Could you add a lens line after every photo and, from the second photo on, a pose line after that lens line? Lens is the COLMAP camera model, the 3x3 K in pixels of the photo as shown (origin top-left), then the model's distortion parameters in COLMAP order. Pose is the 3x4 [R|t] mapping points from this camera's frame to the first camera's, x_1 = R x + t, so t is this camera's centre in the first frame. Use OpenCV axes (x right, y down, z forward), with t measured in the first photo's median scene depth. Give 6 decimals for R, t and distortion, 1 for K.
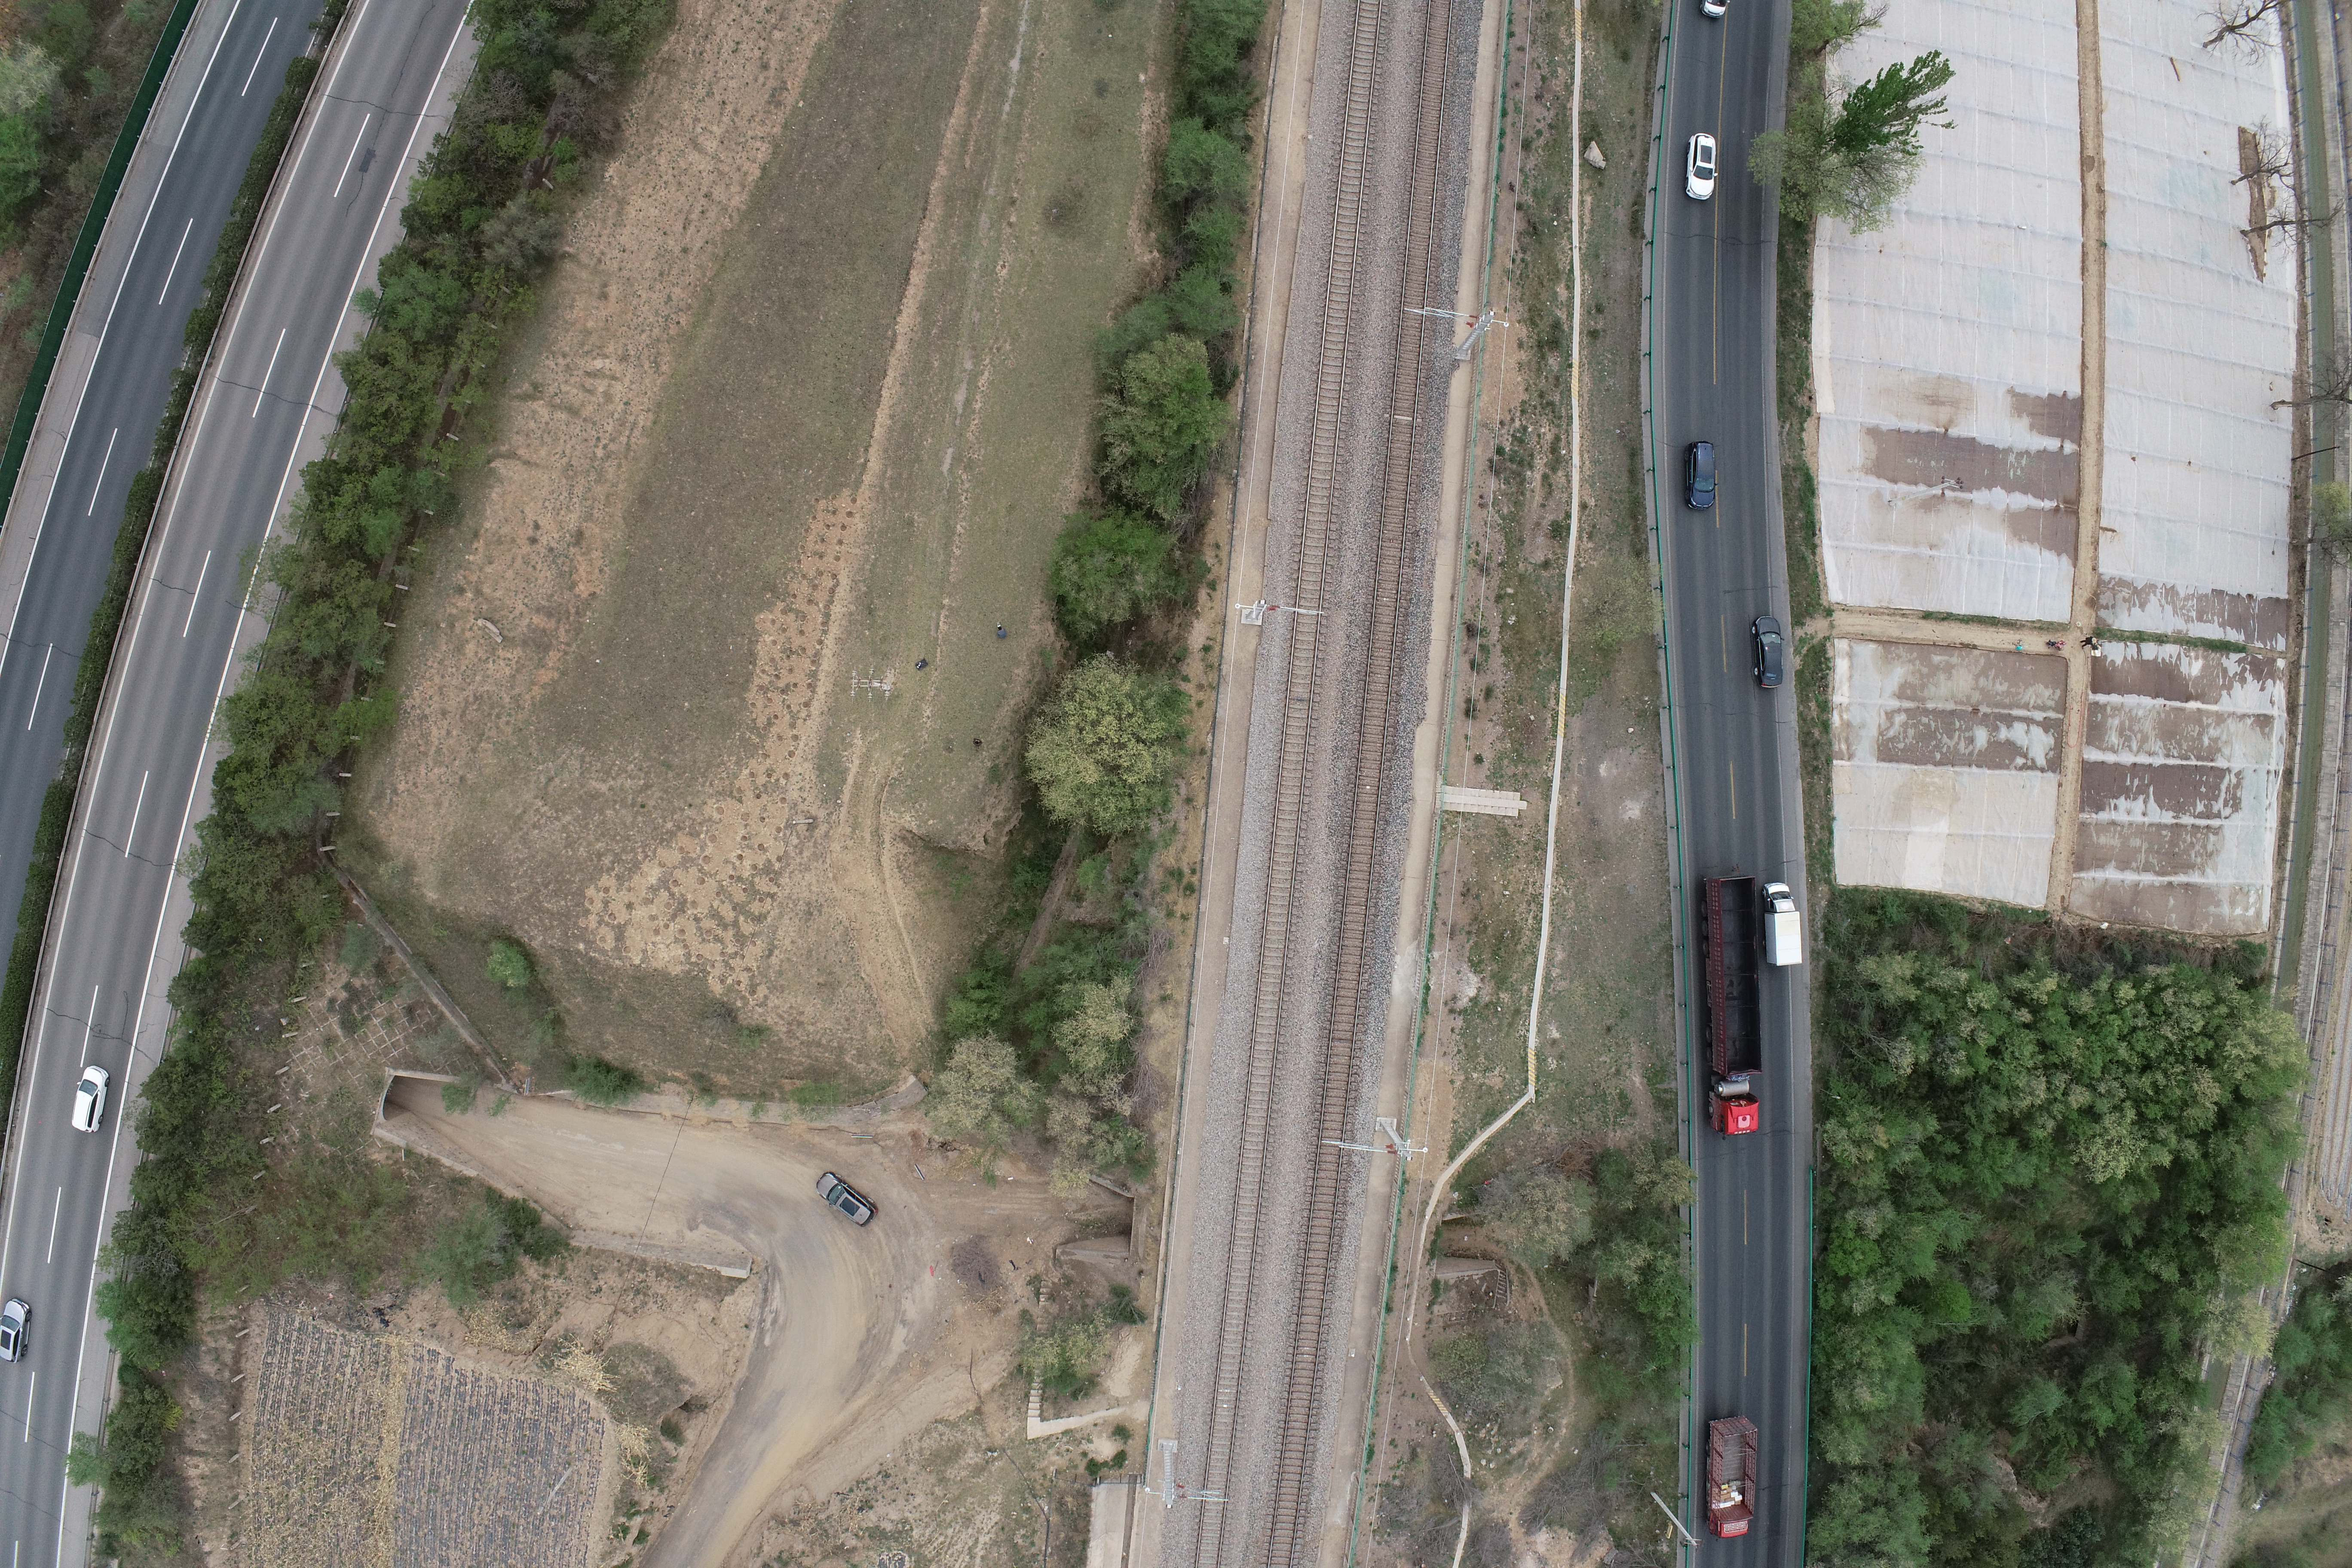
lens RADIAL K [[1621.3, 0, 1174.2], [0, 1621.3, 795.9], [0, 0, 1]] dist [-0.225514, 0.070742]
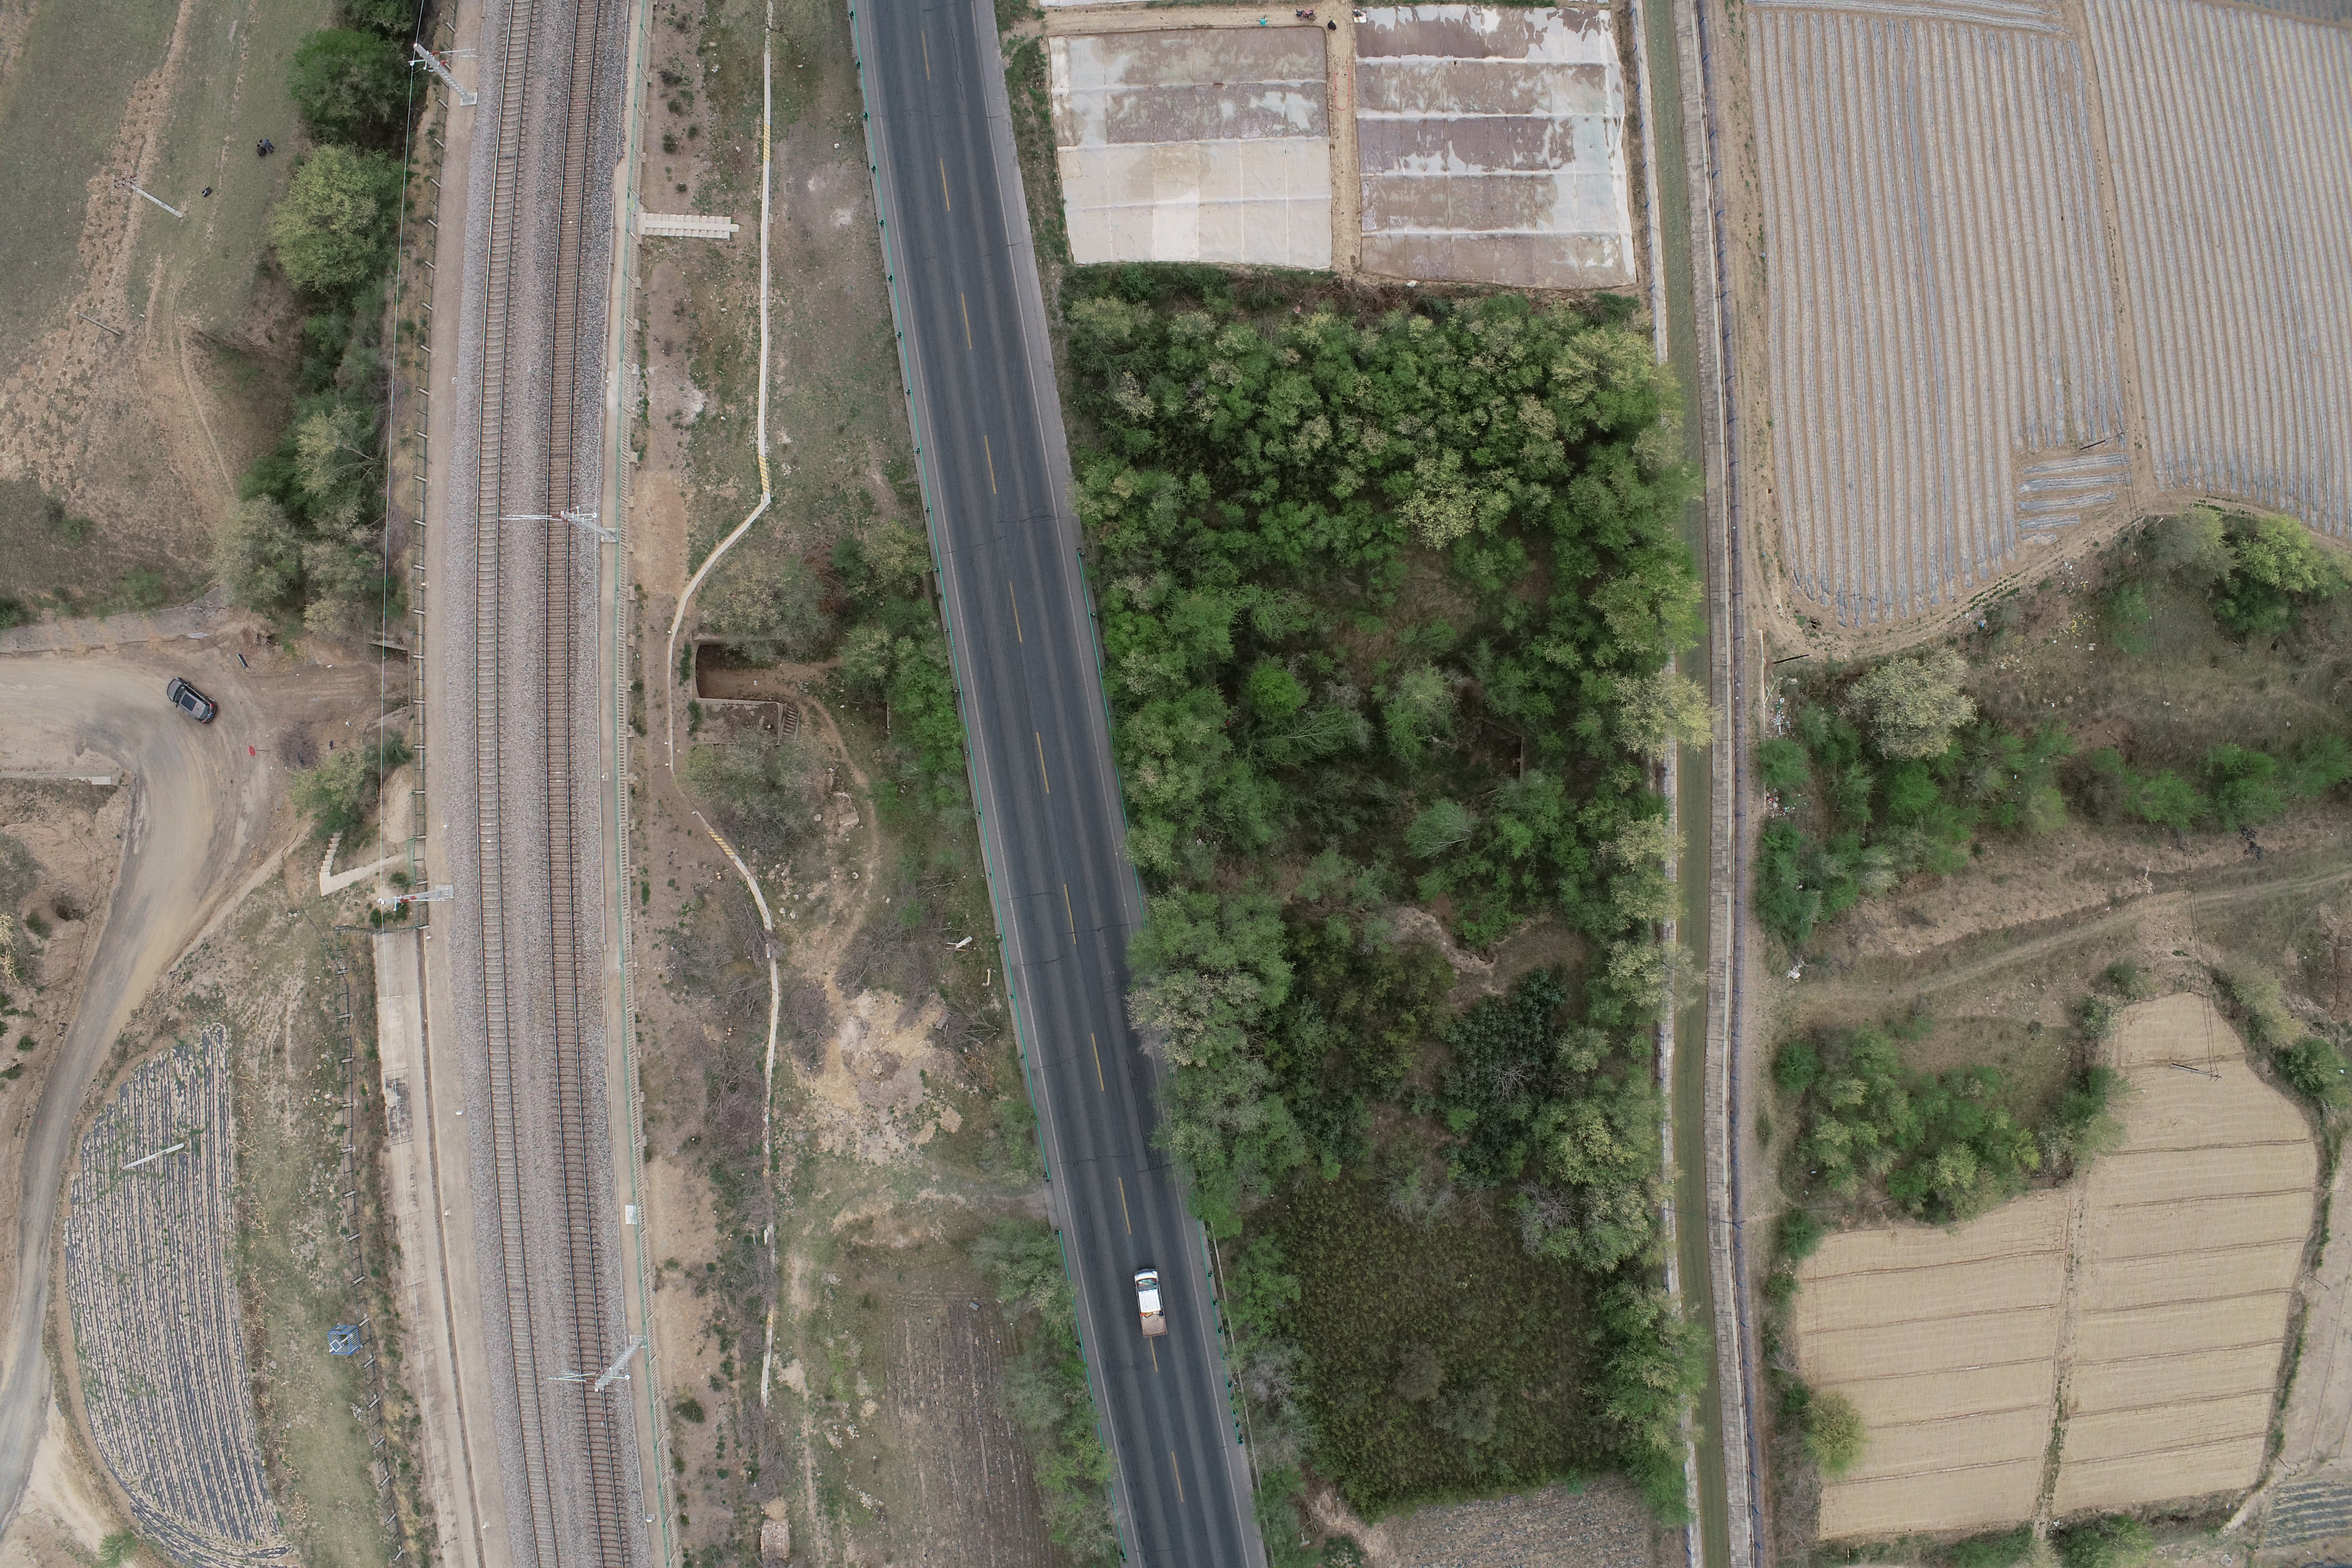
lens RADIAL K [[1629.3, 0, 1157.6], [0, 1629.3, 780.9], [0, 0, 1]] dist [-0.224287, 0.066321]
pose [[0.992399, -0.108248, -0.058538, 0.508320], [0.104827, 0.992759, -0.058667, 0.447042], [0.064465, 0.052085, 0.996560, 0.034470]]
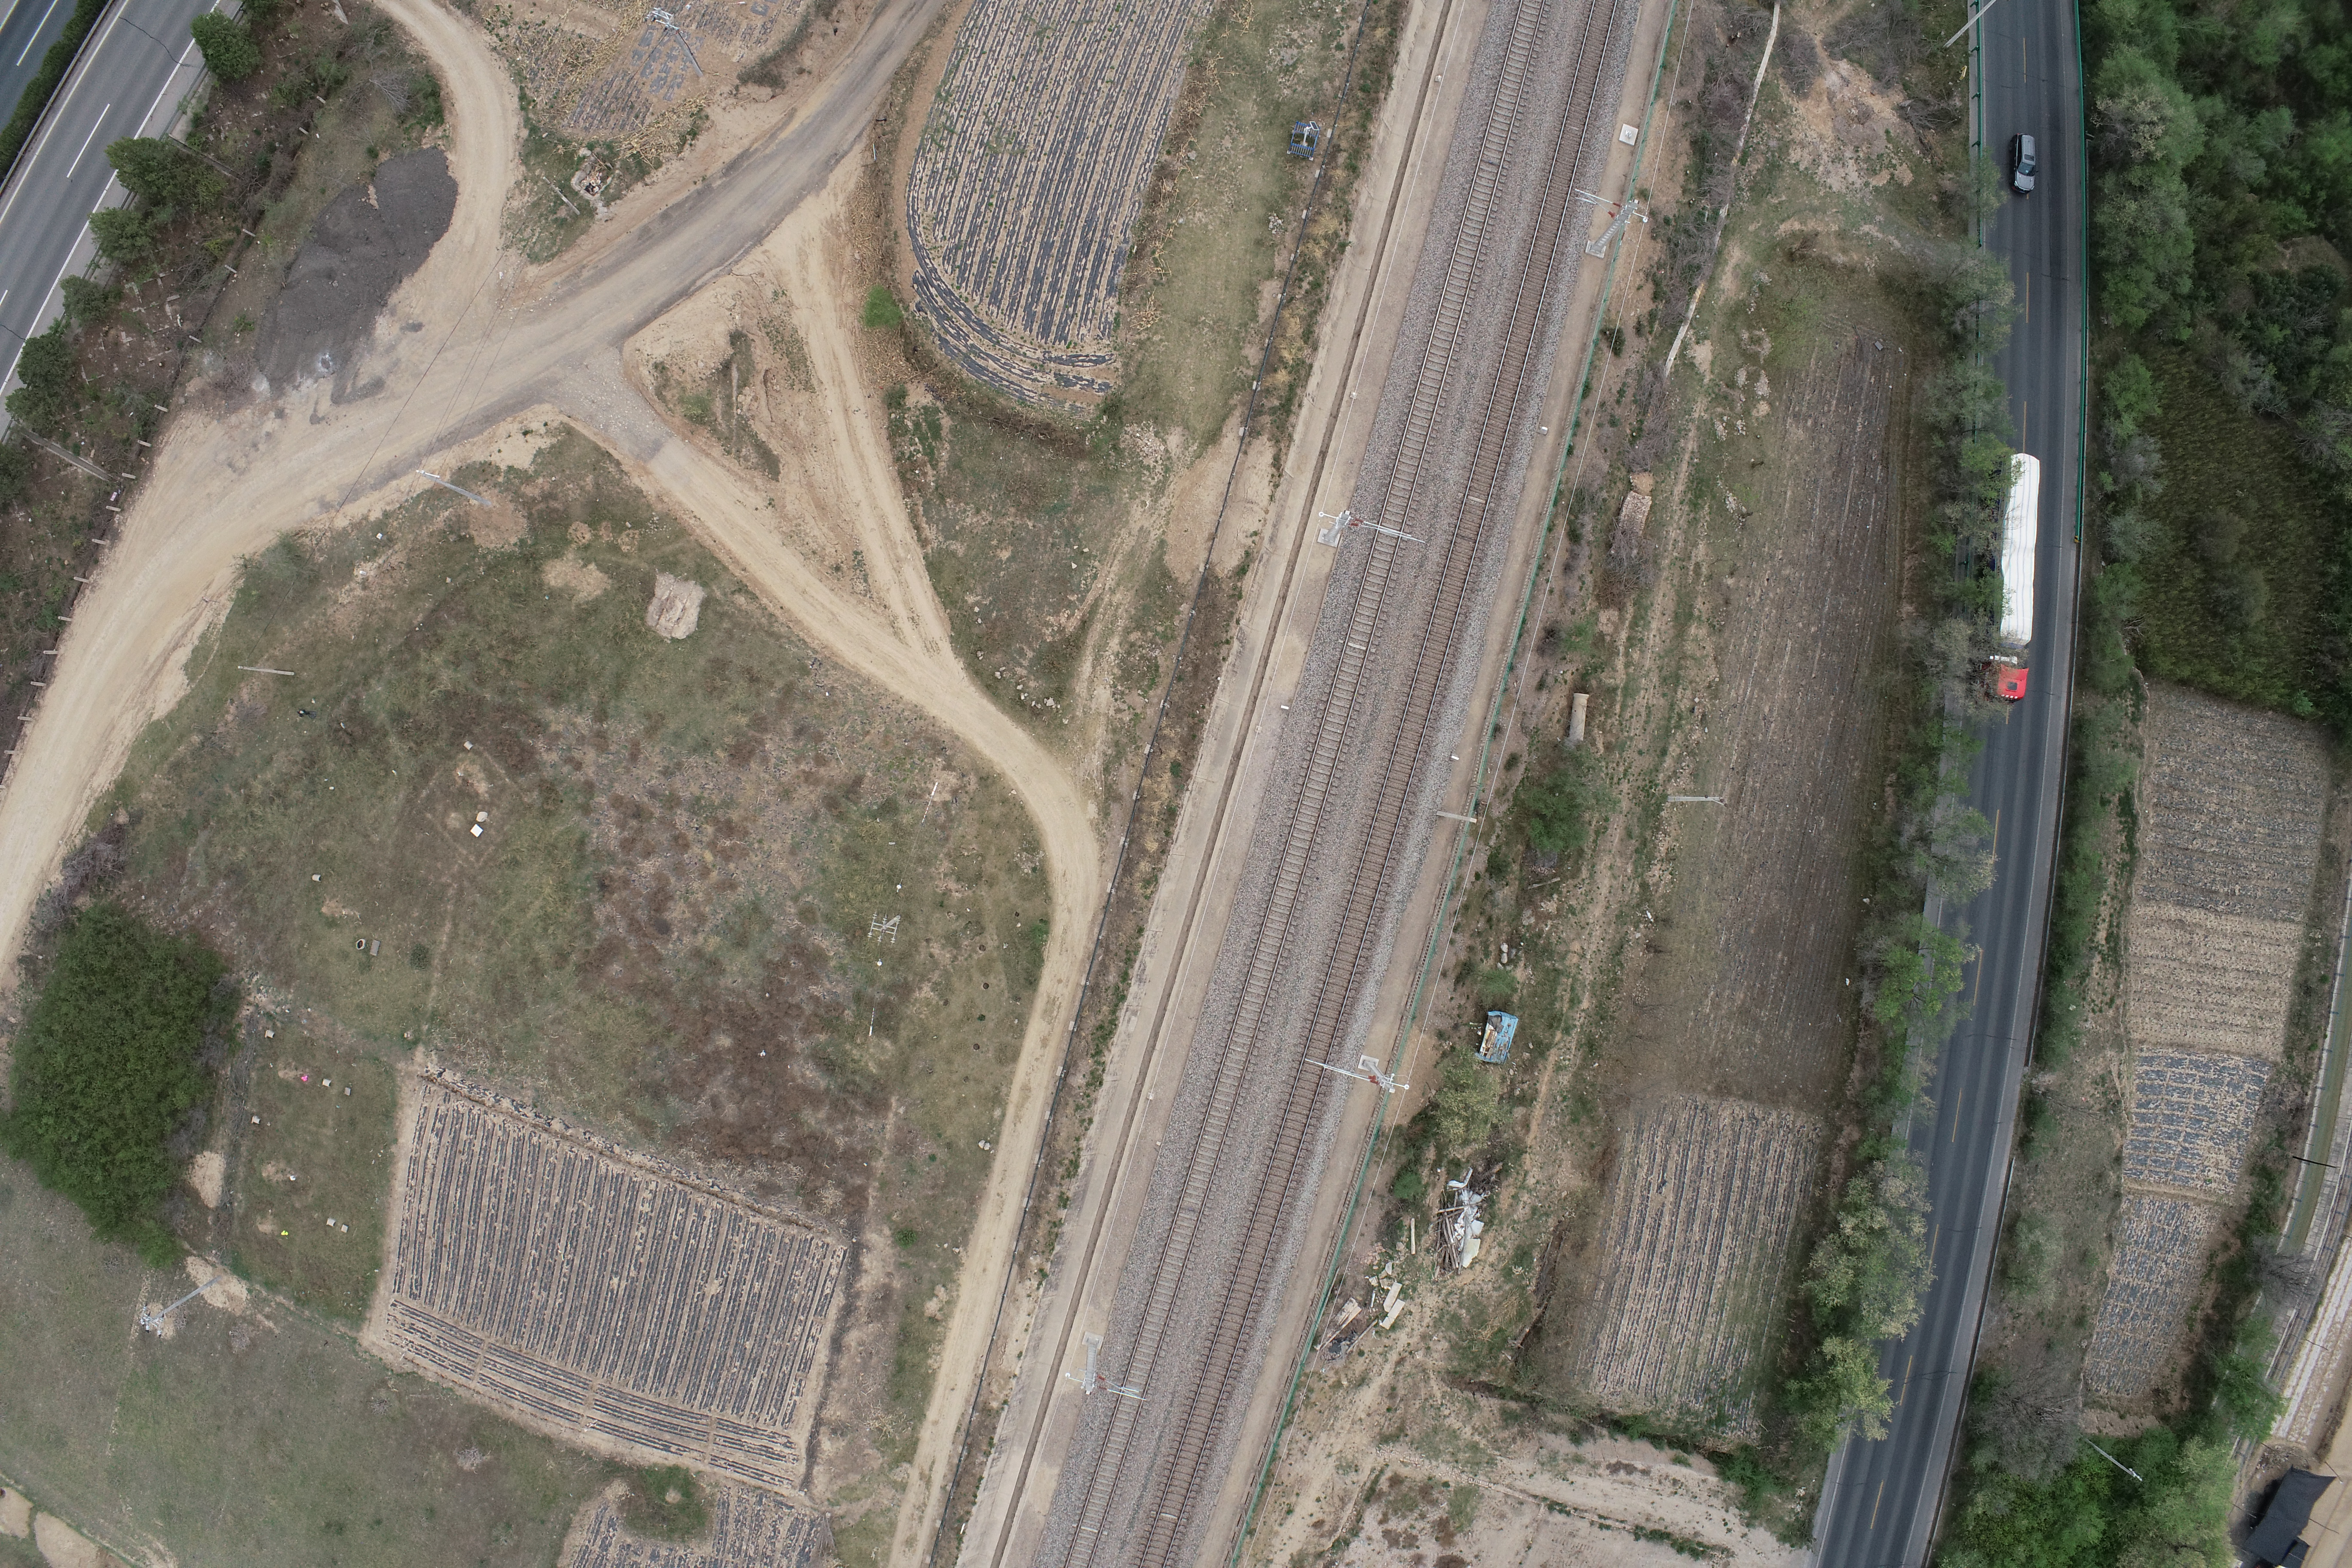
lens RADIAL K [[1620.8, 0, 1168.2], [0, 1620.8, 779.7], [0, 0, 1]] dist [-0.227393, 0.075788]
pose [[0.982265, 0.187126, 0.011775, -0.134258], [-0.183074, 0.970764, -0.155247, 1.242236], [-0.040481, 0.150338, 0.987805, 0.103261]]
